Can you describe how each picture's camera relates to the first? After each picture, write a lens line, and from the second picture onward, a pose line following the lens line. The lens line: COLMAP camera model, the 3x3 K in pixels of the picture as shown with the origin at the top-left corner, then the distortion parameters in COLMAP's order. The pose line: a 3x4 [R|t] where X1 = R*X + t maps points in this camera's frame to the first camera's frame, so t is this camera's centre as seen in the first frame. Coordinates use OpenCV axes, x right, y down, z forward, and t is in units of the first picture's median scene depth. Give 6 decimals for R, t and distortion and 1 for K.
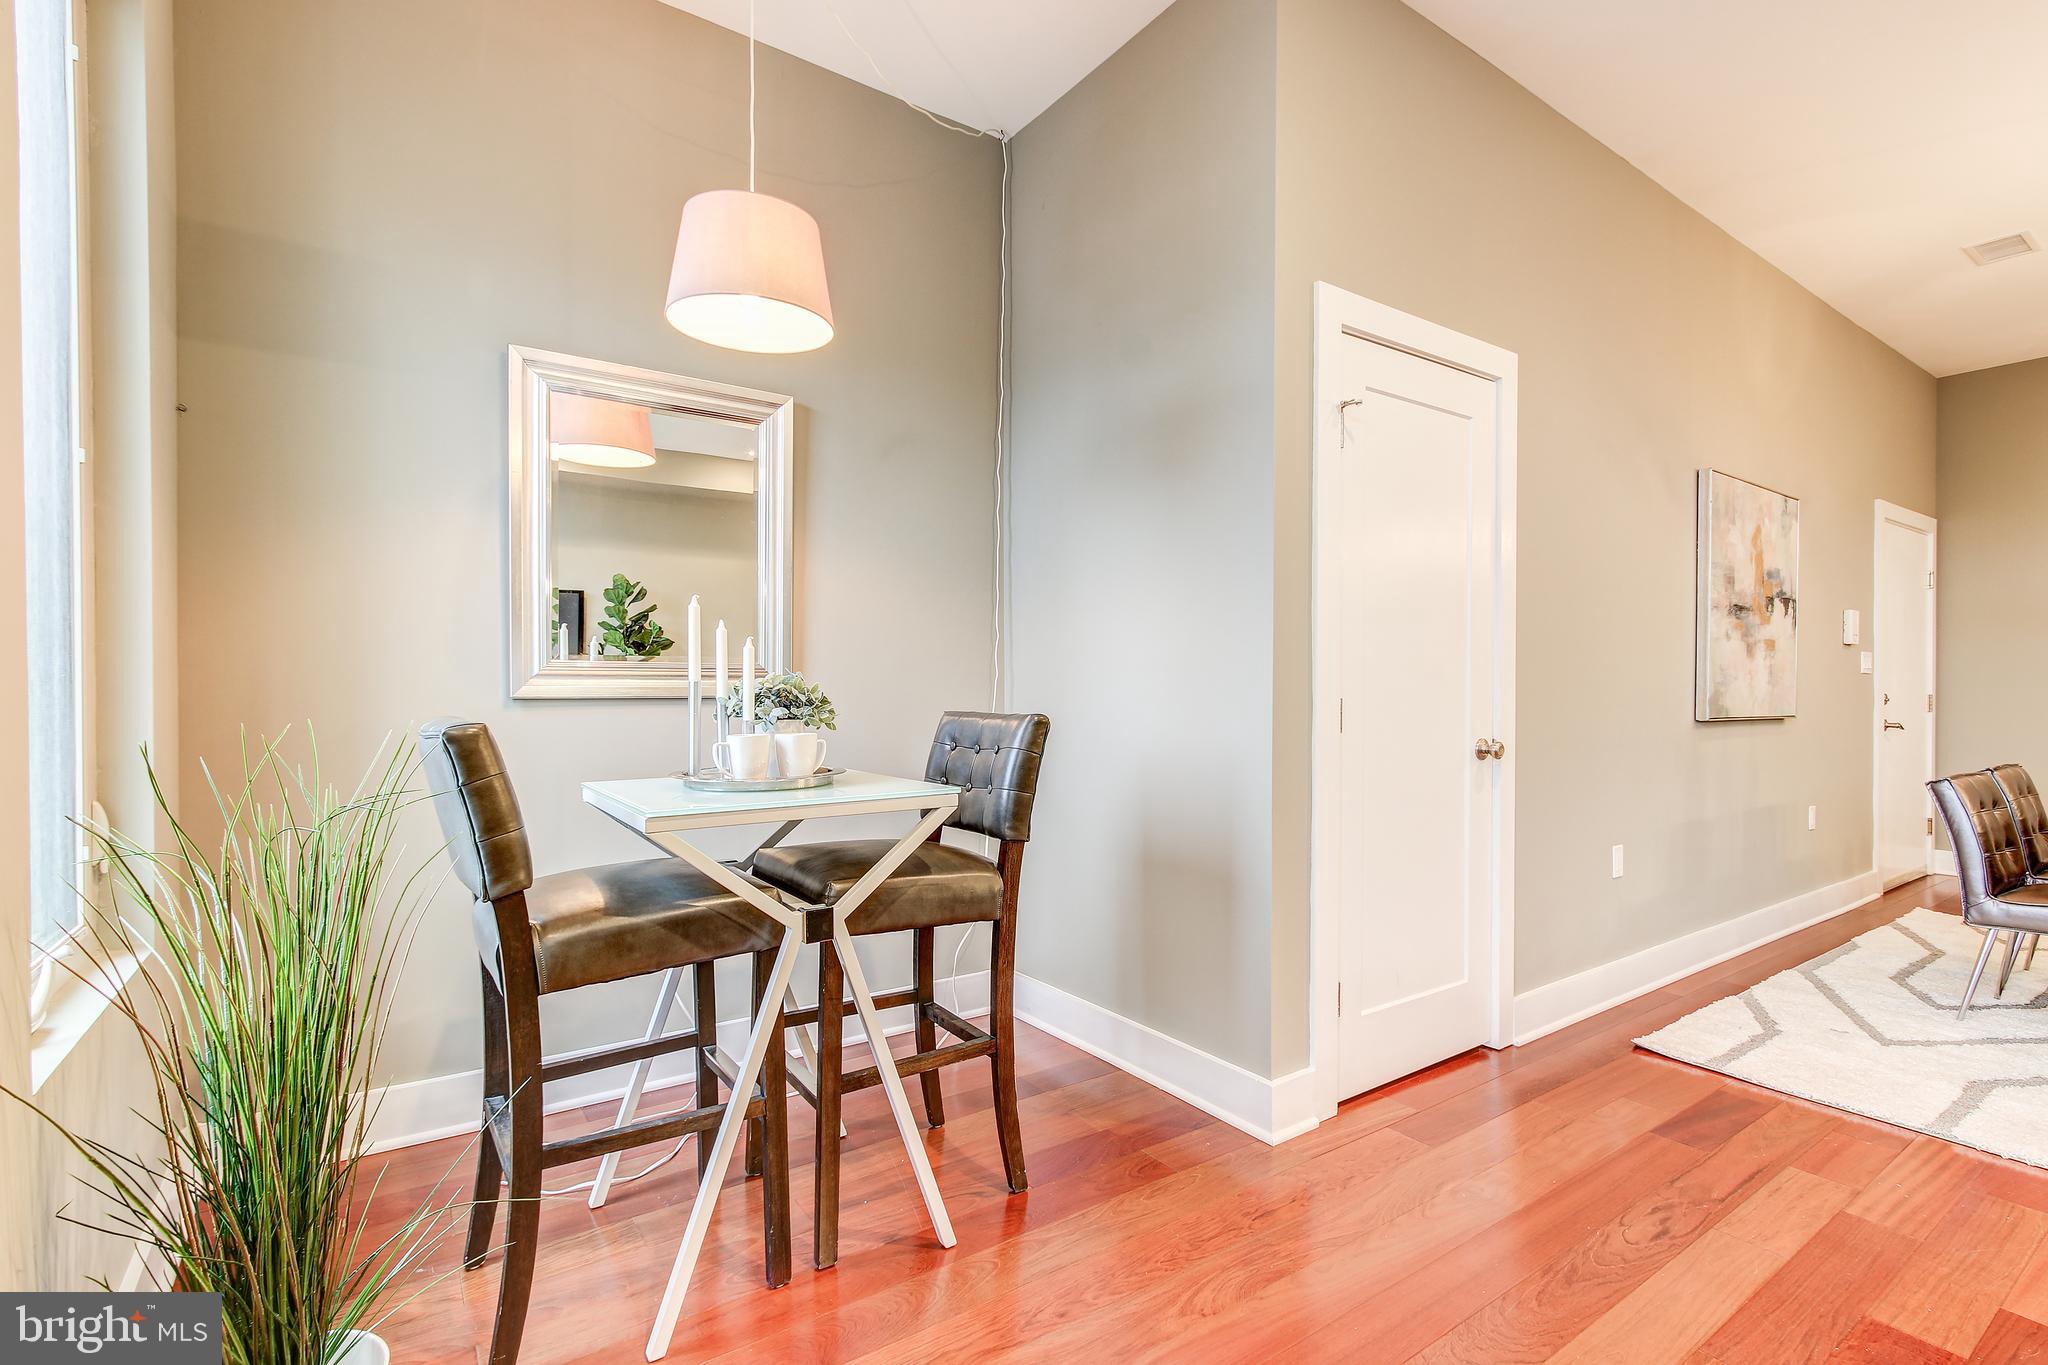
lens RADIAL K [[934.5, 0, 1028.9], [0, 934.5, 683.7], [0, 0, 1]] dist [-0.001653, 0.004127]
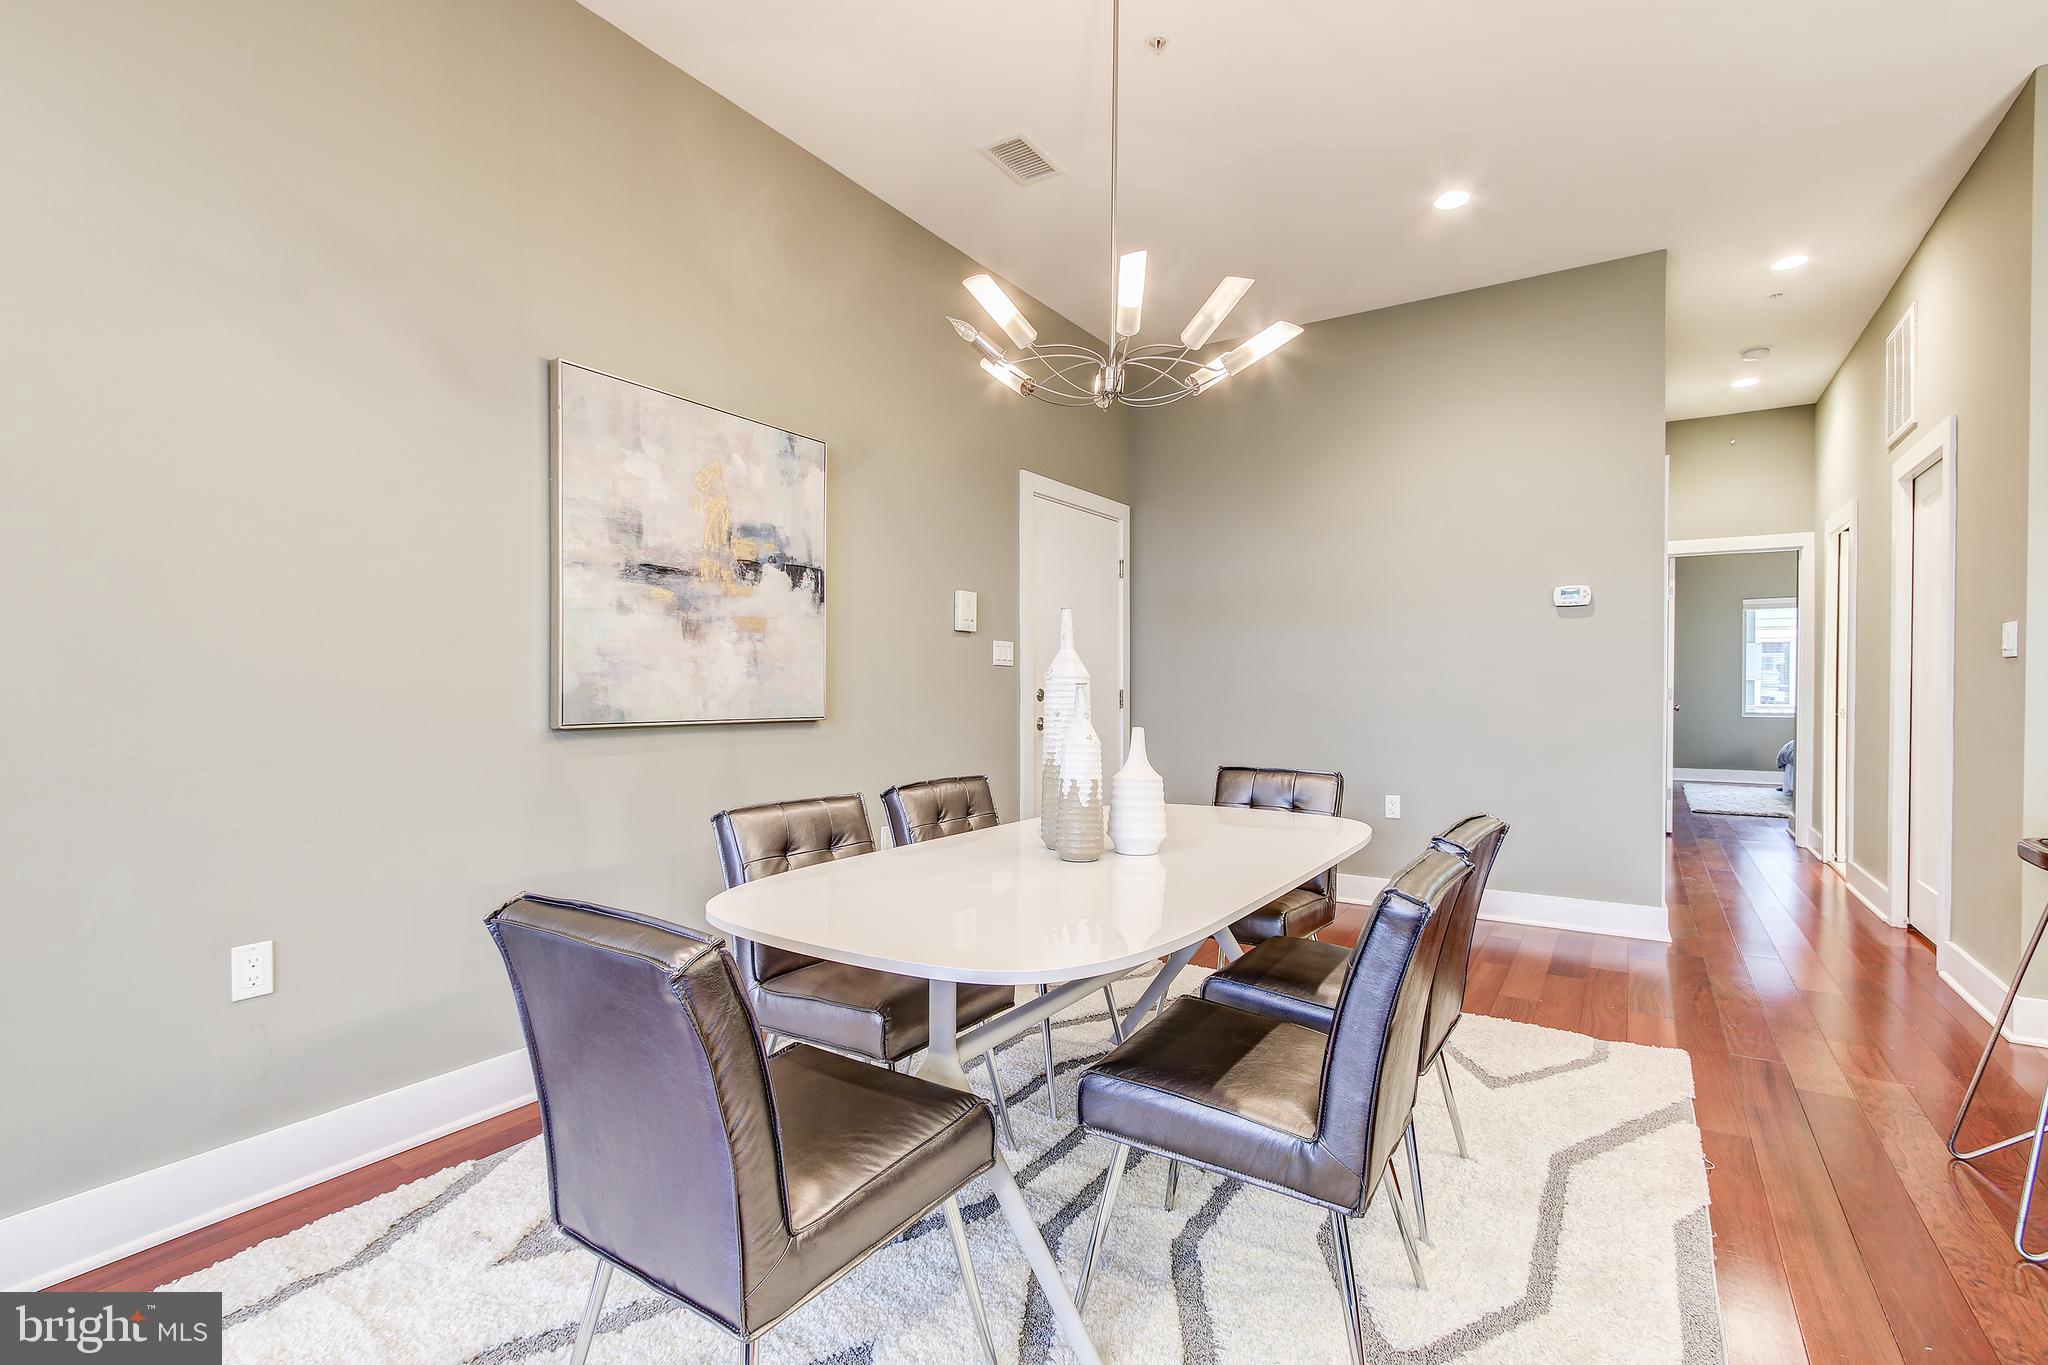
lens RADIAL K [[934.5, 0, 1045.8], [0, 934.5, 697.3], [0, 0, 1]] dist [-0.001653, 0.004127]
pose [[0.917056, -0.008959, 0.398657, 0.710023], [0.003171, 0.999880, 0.015175, 0.007036], [-0.398745, -0.012653, 0.916974, 0.211531]]
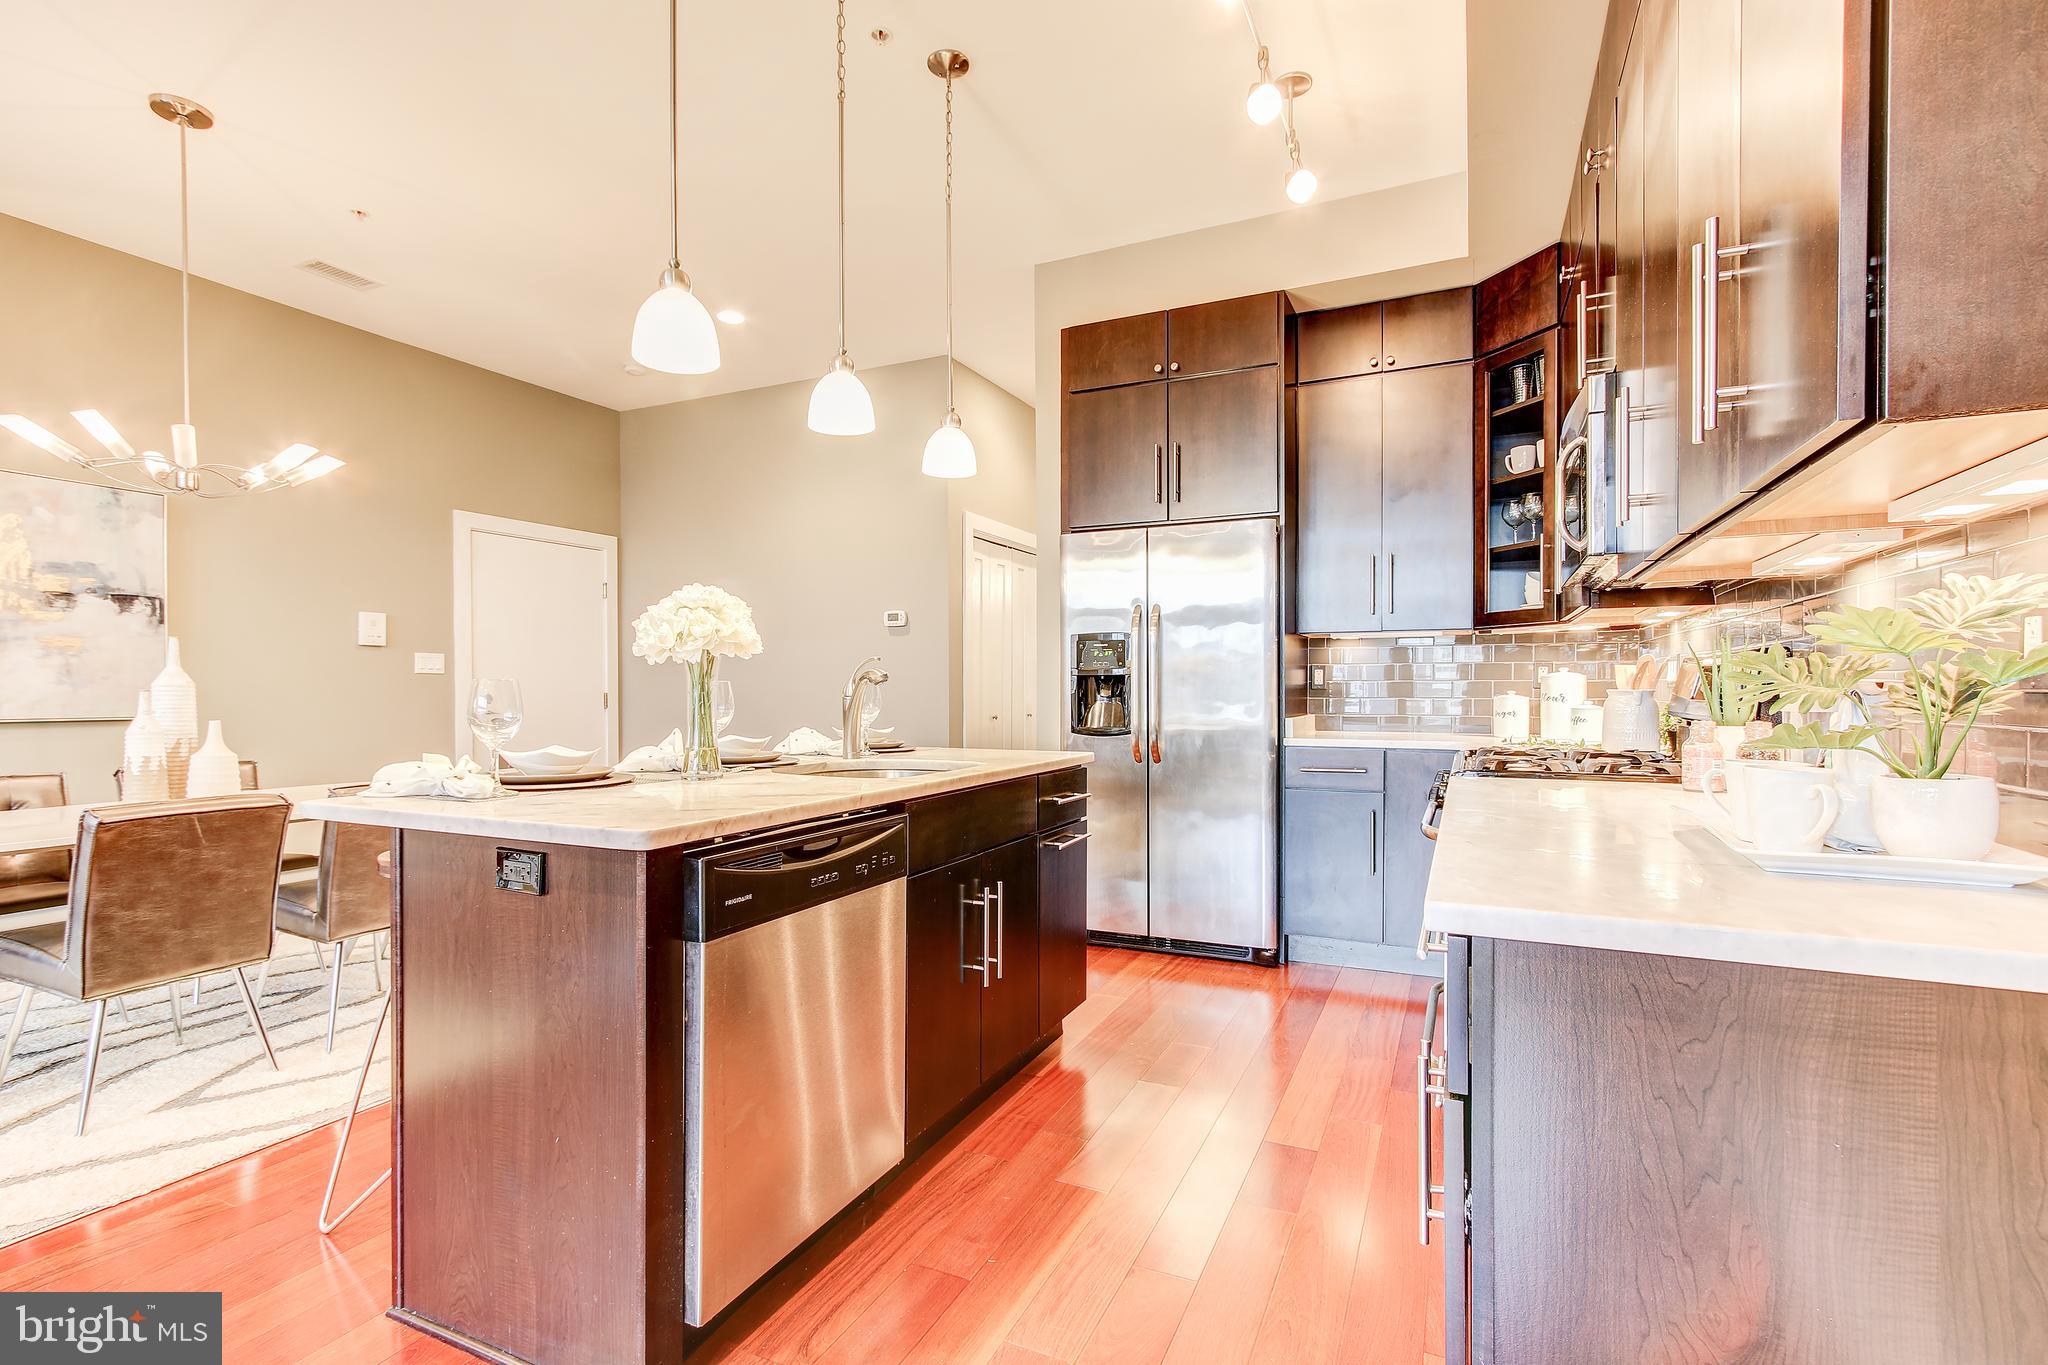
lens RADIAL K [[934.5, 0, 1038.4], [0, 934.5, 698.3], [0, 0, 1]] dist [-0.001653, 0.004127]
pose [[0.856787, -0.011181, 0.515549, 1.150091], [0.003128, 0.999859, 0.016487, 0.002400], [-0.515660, -0.012513, 0.856702, -0.321586]]
